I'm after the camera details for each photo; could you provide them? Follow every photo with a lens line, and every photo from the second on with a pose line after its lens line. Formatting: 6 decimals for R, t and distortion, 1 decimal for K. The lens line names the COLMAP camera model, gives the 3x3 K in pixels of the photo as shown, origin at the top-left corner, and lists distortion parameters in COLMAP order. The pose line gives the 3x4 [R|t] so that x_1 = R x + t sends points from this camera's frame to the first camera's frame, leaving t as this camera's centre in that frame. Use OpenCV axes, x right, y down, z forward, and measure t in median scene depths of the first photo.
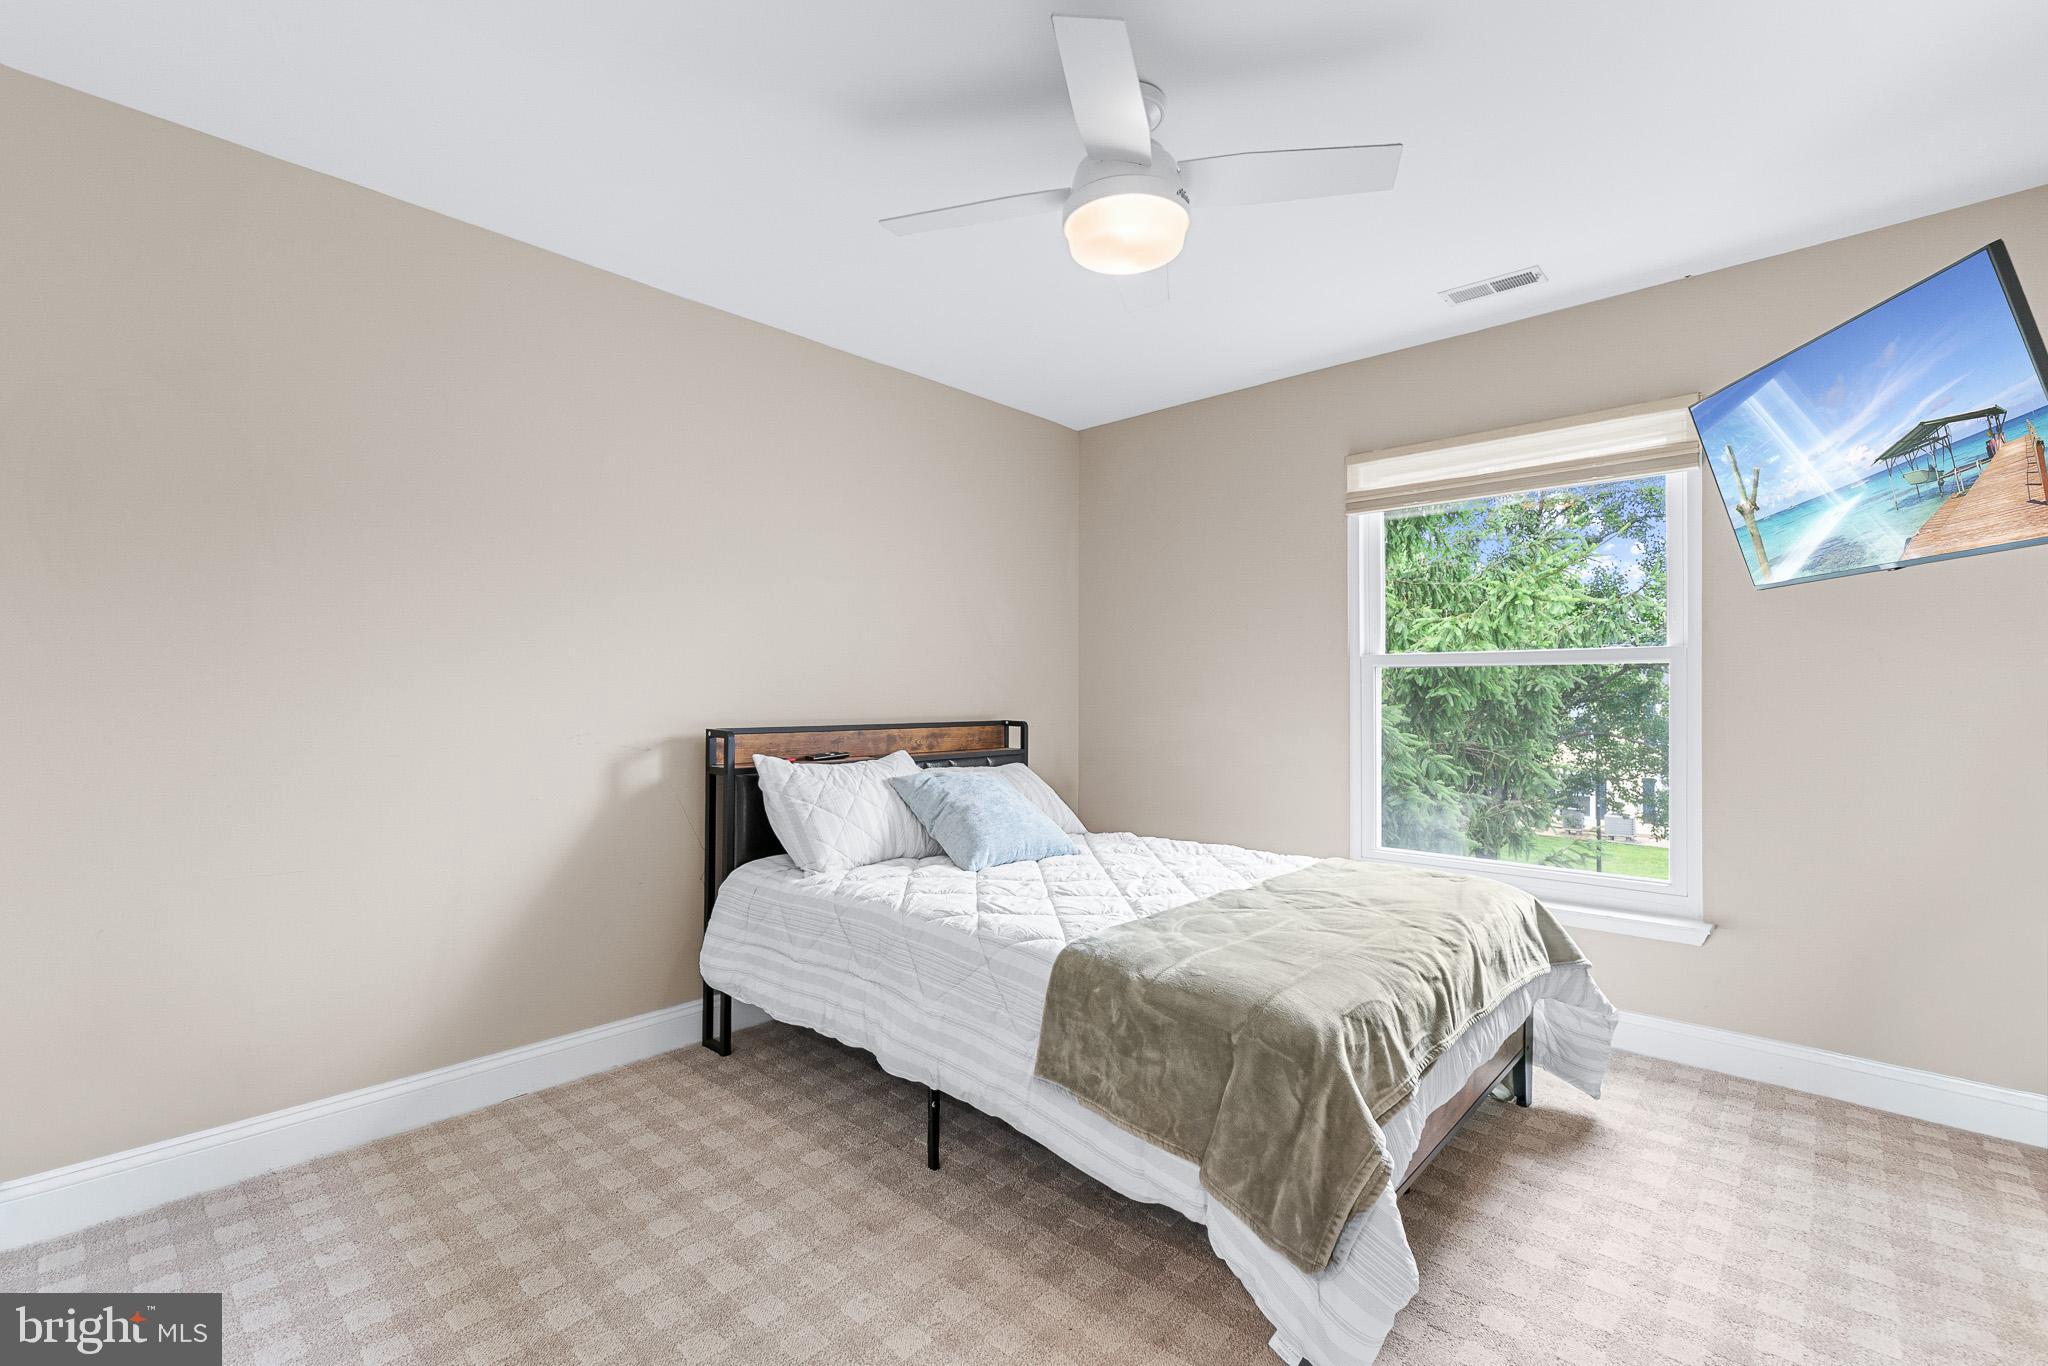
lens RADIAL K [[901.5, 0, 1016.0], [0, 901.5, 690.5], [0, 0, 1]] dist [0.002742, 0.000342]
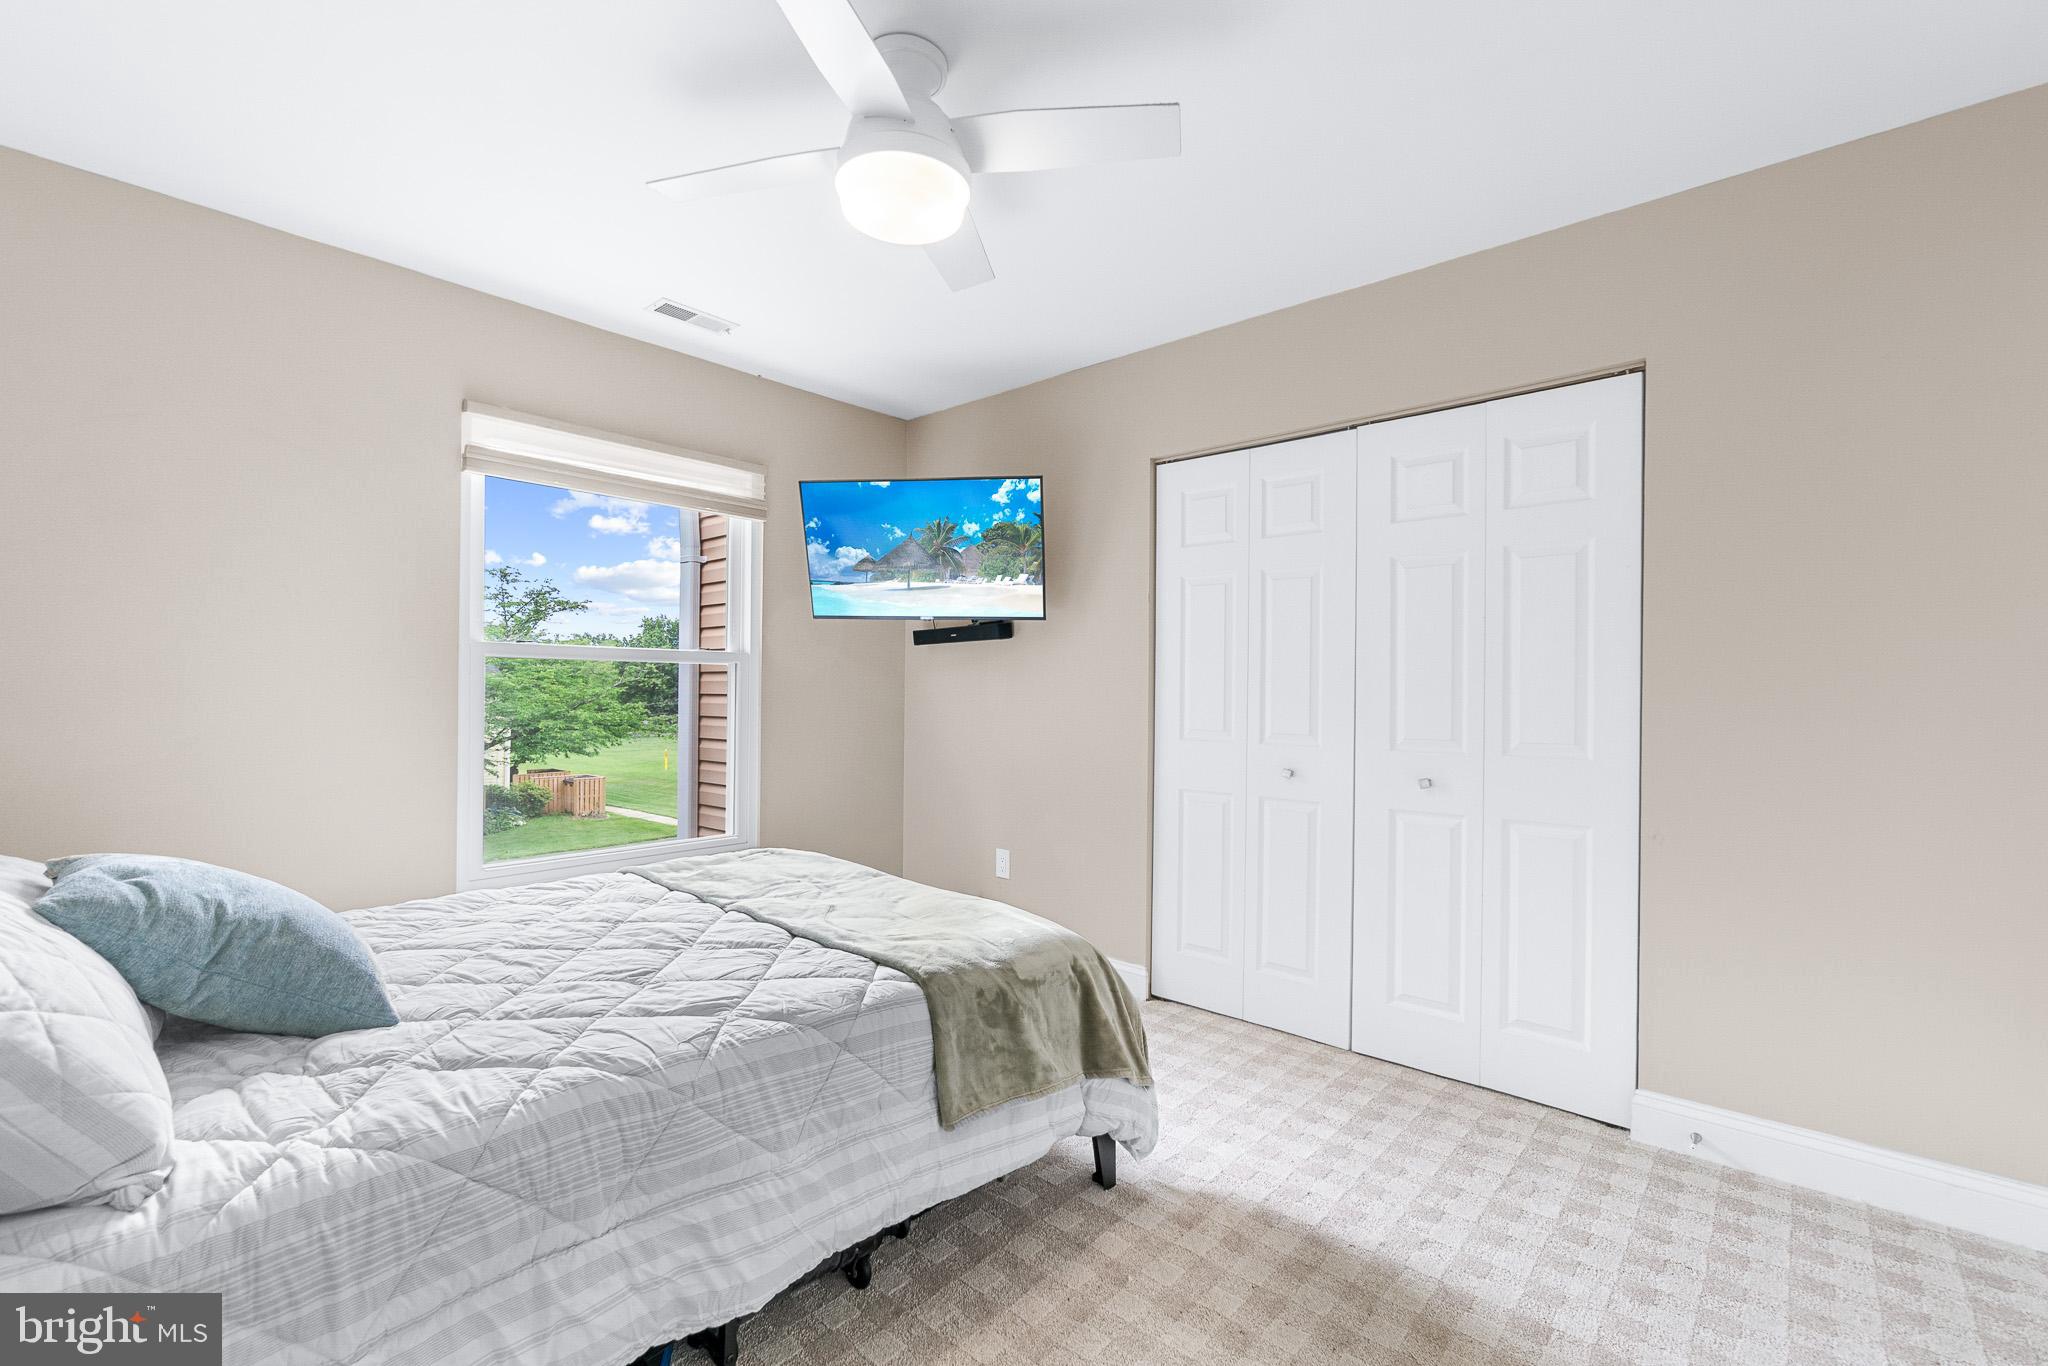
lens RADIAL K [[901.5, 0, 1016.0], [0, 901.5, 690.5], [0, 0, 1]] dist [0.002742, 0.000342]
pose [[-0.026641, 0.001944, 0.999643, -0.584043], [-0.010615, 0.999941, -0.002227, 0.003605], [-0.999589, -0.010671, -0.026619, 0.651983]]
